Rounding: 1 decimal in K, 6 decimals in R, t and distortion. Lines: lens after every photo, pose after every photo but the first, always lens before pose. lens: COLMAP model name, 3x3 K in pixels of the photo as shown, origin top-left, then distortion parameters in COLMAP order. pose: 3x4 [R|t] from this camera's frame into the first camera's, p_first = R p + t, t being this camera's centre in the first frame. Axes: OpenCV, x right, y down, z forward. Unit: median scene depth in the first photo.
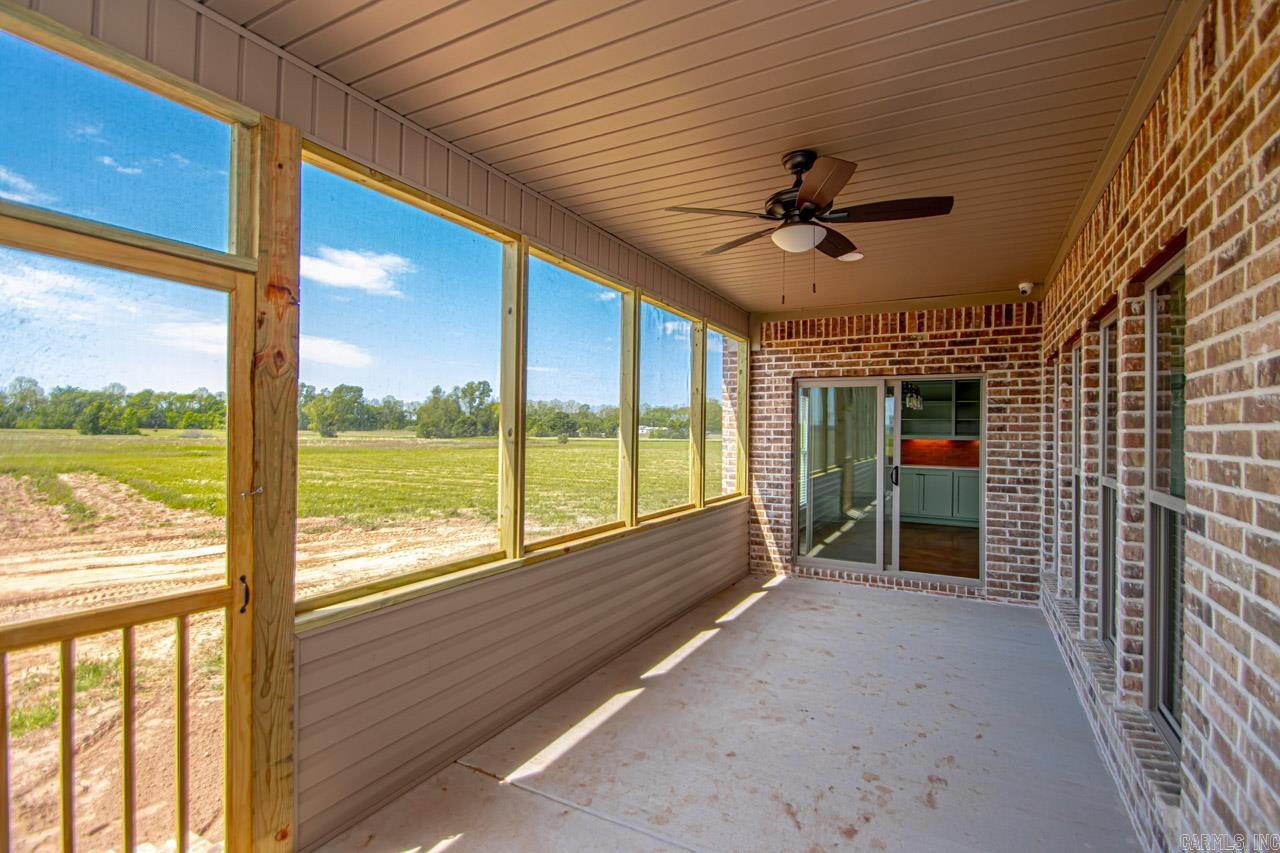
lens RADIAL K [[590.6, 0, 651.7], [0, 590.6, 424.7], [0, 0, 1]] dist [0.020777, -0.018492]
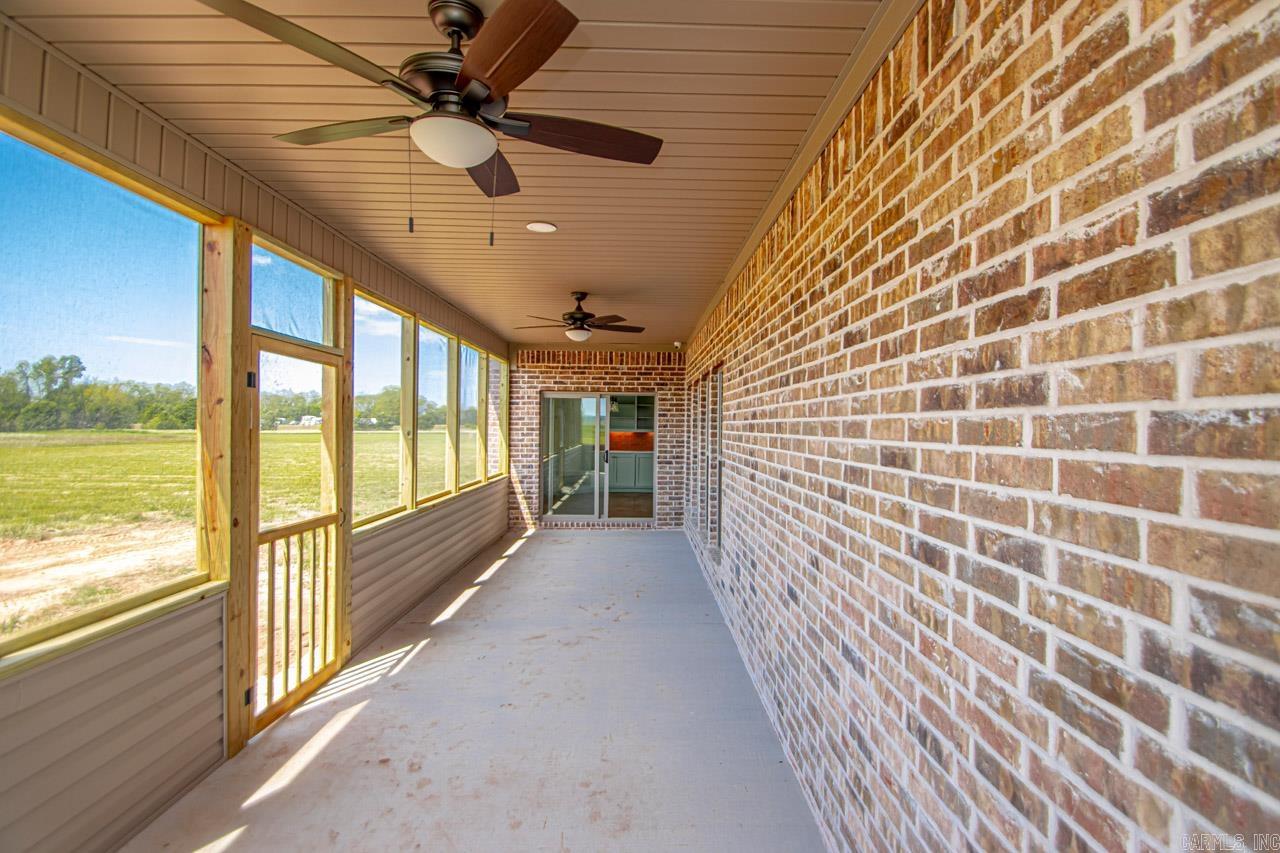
lens RADIAL K [[609.7, 0, 646.0], [0, 609.7, 428.3], [0, 0, 1]] dist [0.020707, -0.021657]
pose [[0.876147, -0.006021, 0.482006, -0.261713], [-0.004723, 0.999767, 0.021073, -0.021588], [-0.482020, -0.020739, 0.875915, -0.437976]]
